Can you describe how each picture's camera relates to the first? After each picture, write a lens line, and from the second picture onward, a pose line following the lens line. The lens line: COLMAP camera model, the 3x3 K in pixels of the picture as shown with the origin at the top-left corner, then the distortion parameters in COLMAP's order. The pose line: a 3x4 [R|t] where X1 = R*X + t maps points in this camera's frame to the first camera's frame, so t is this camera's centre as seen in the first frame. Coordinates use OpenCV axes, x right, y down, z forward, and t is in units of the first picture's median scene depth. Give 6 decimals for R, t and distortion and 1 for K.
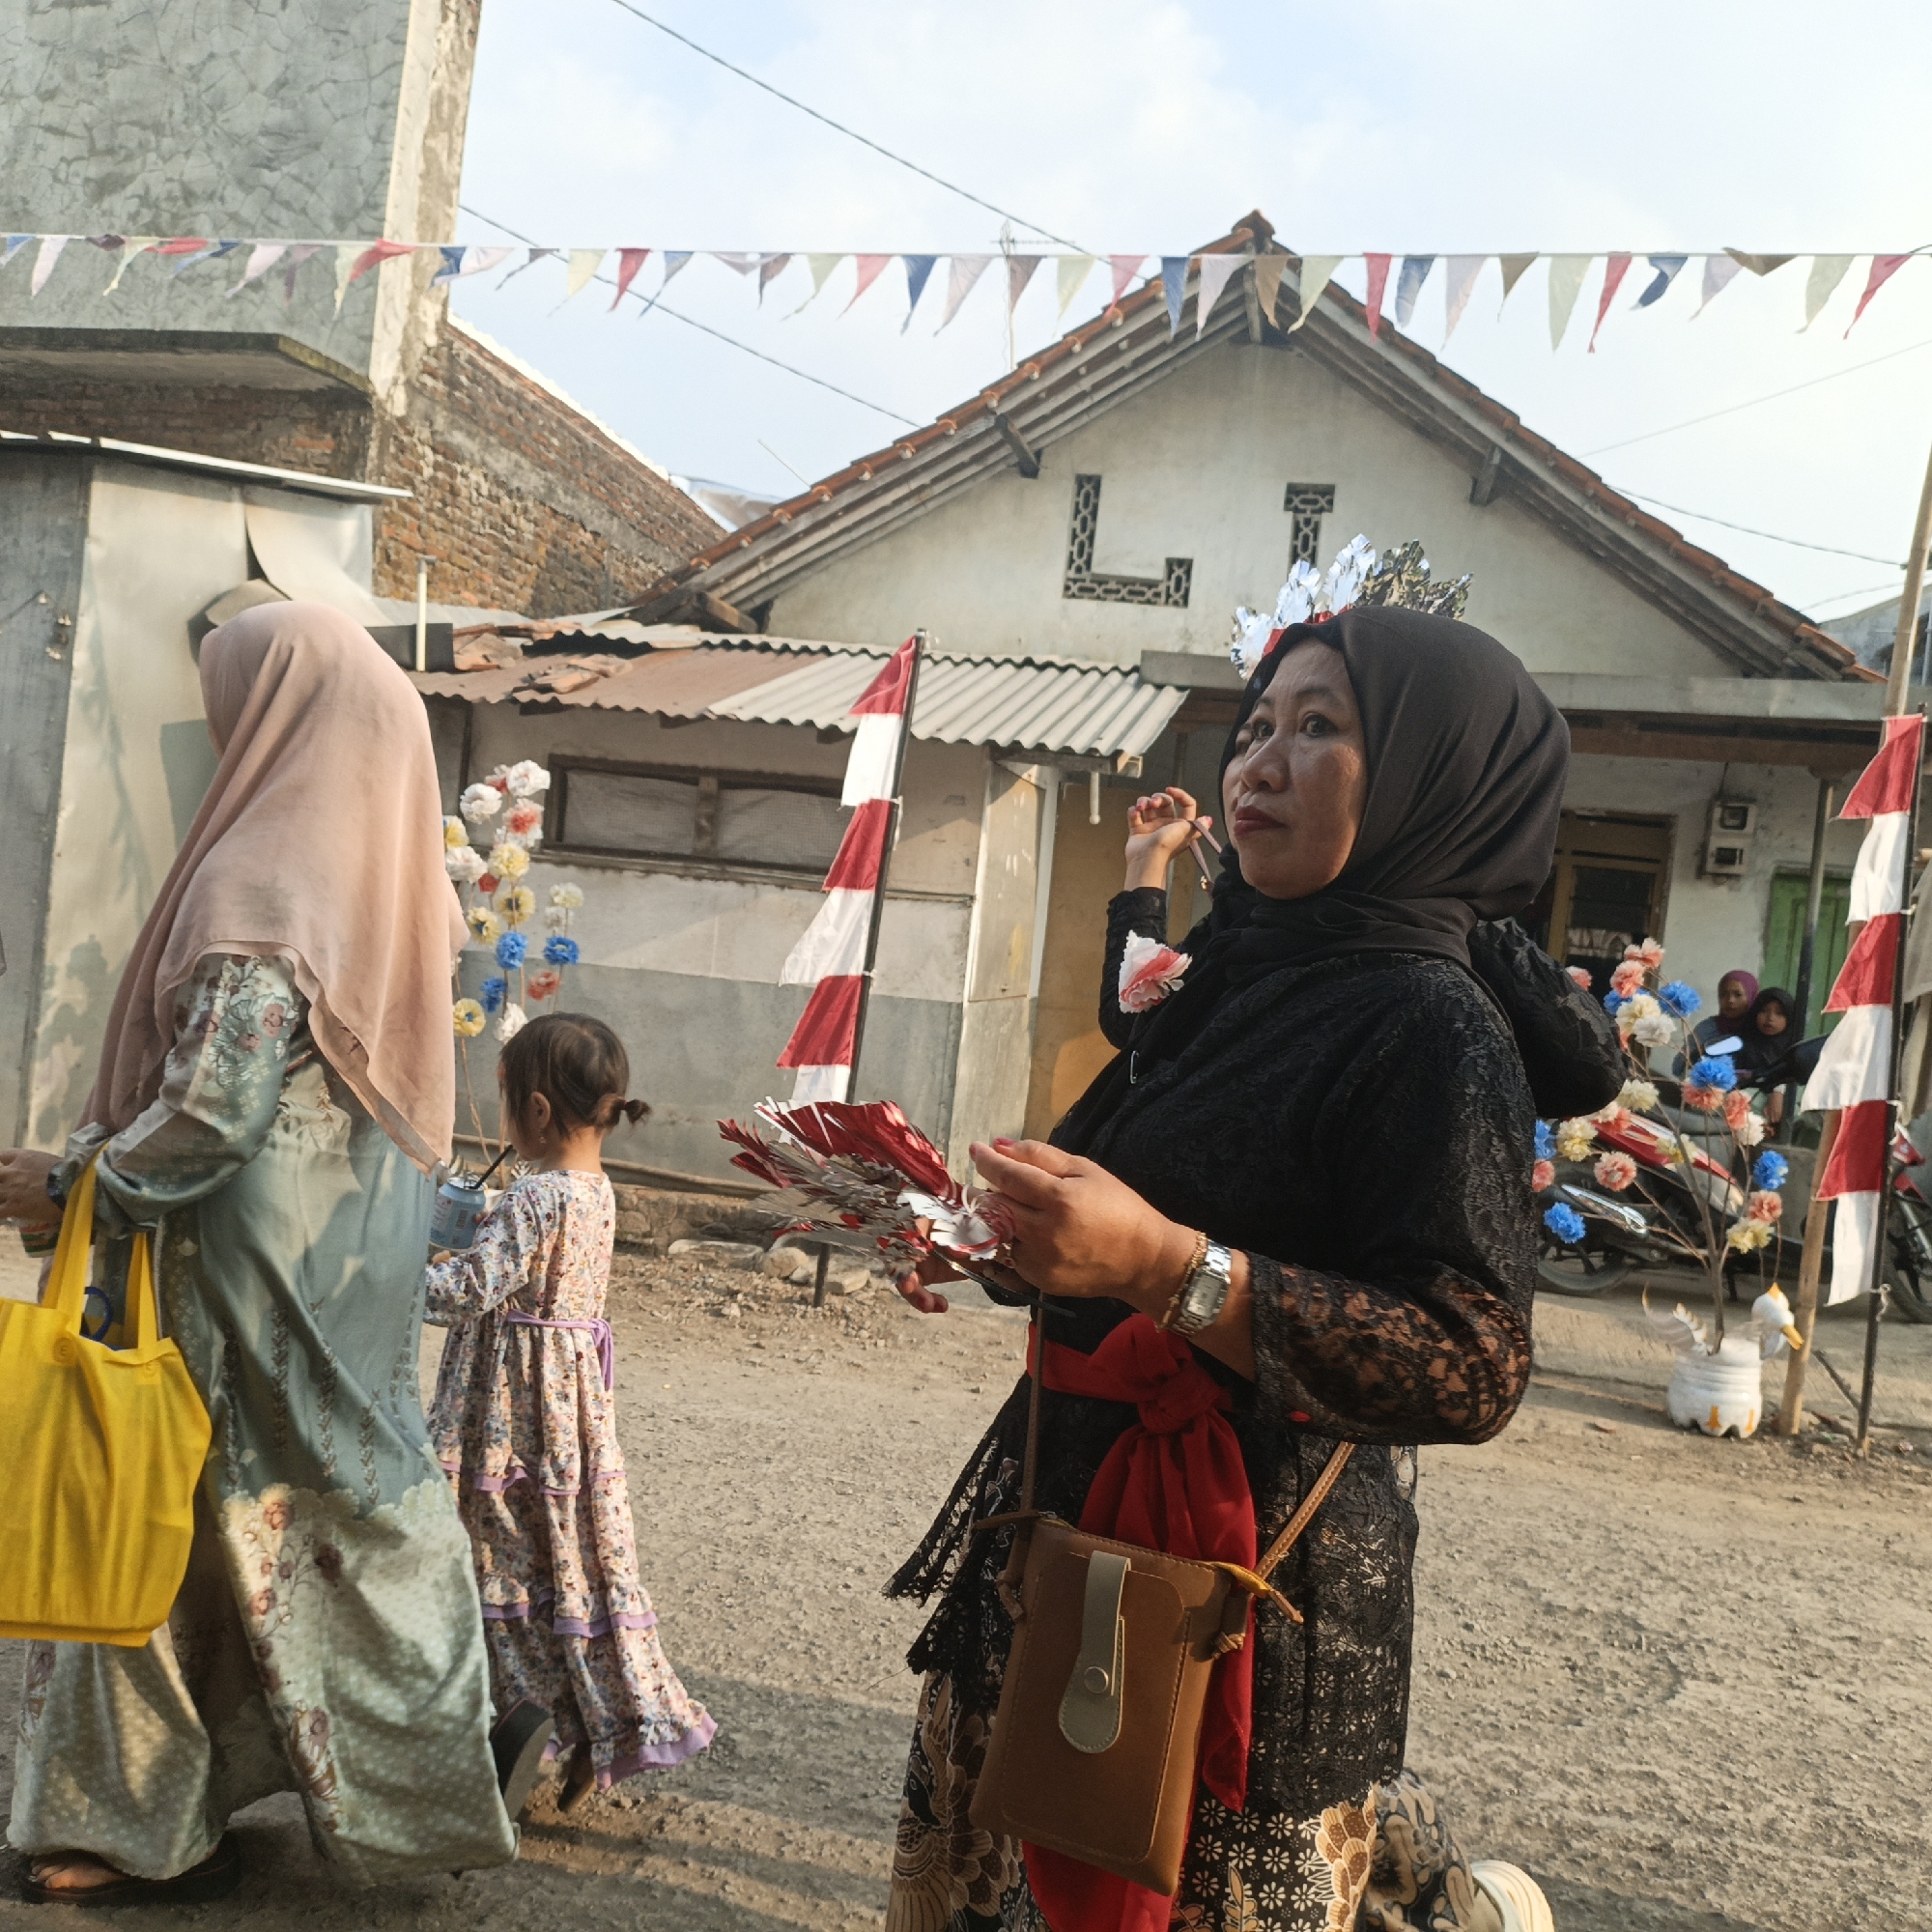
lens RADIAL K [[1773.5, 0, 943.8], [0, 1773.5, 964.2], [0, 0, 1]] dist [0.116009, -0.184602]
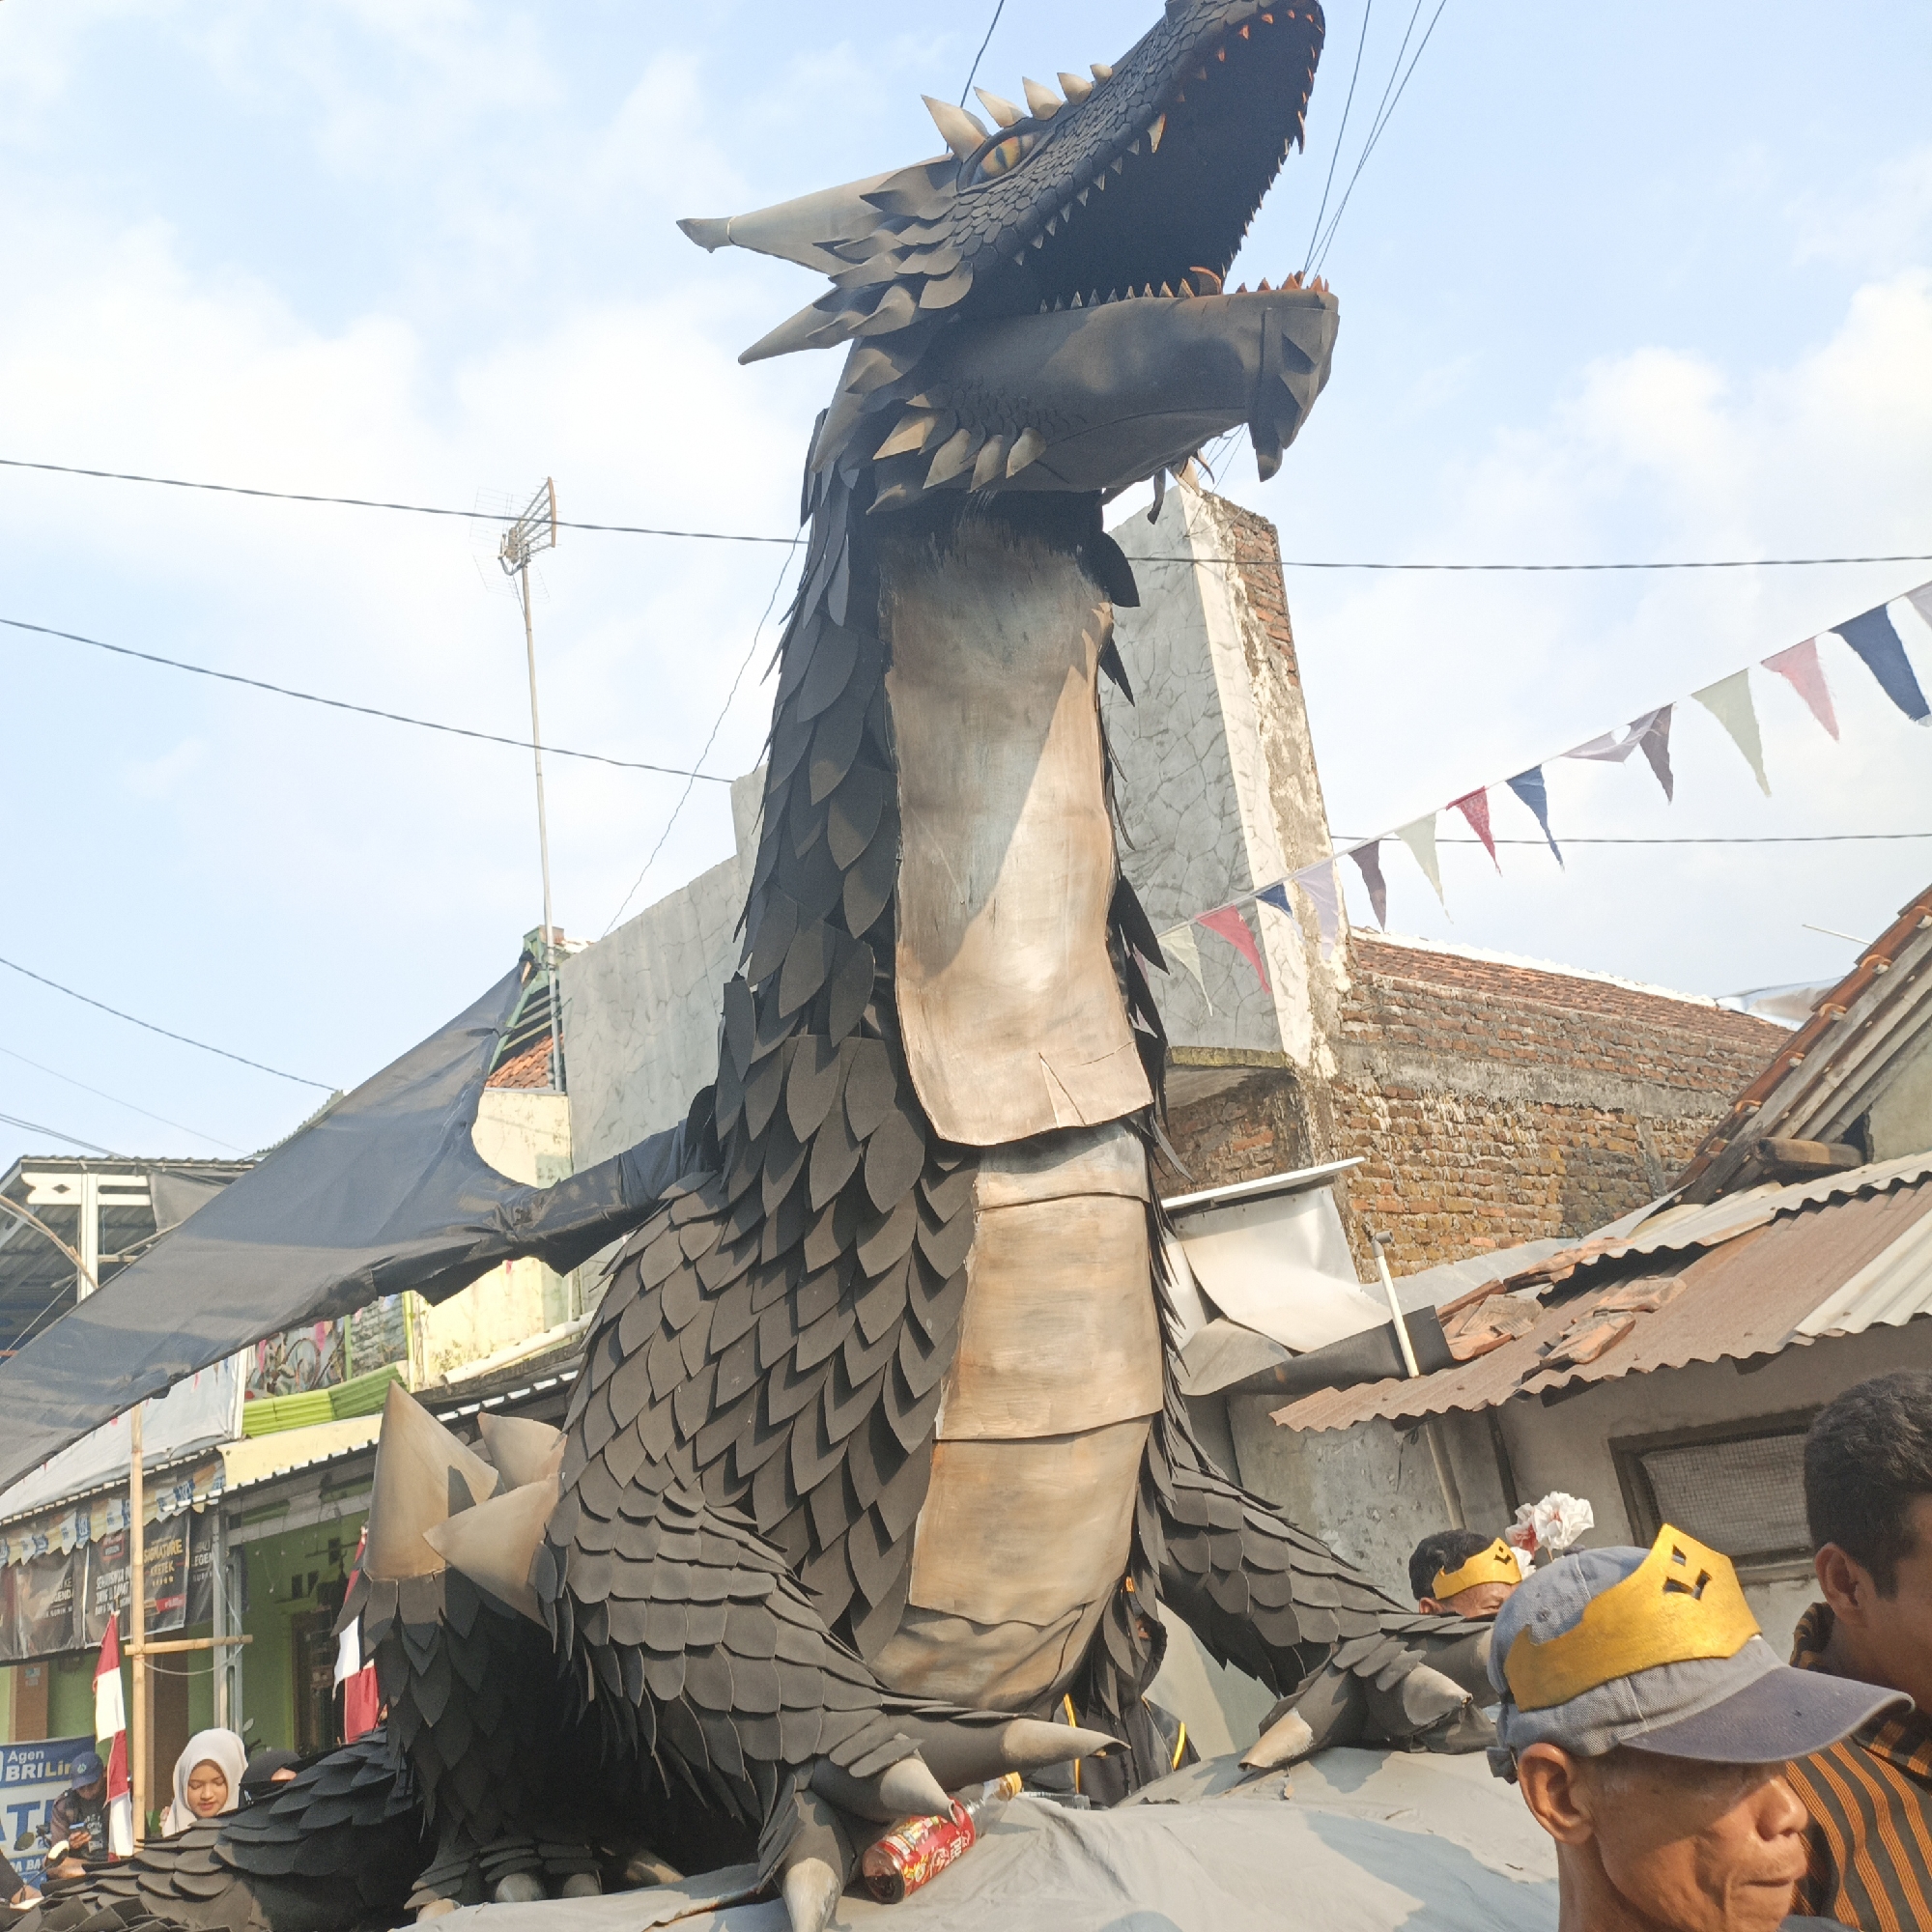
lens RADIAL K [[1866.1, 0, 995.4], [0, 1866.1, 986.0], [0, 0, 1]] dist [0.171155, -0.246483]
pose [[0.800295, -0.378594, -0.464967, 0.008235], [0.215368, 0.905204, -0.366363, -0.045220], [0.559593, 0.193060, 0.805968, 0.163388]]
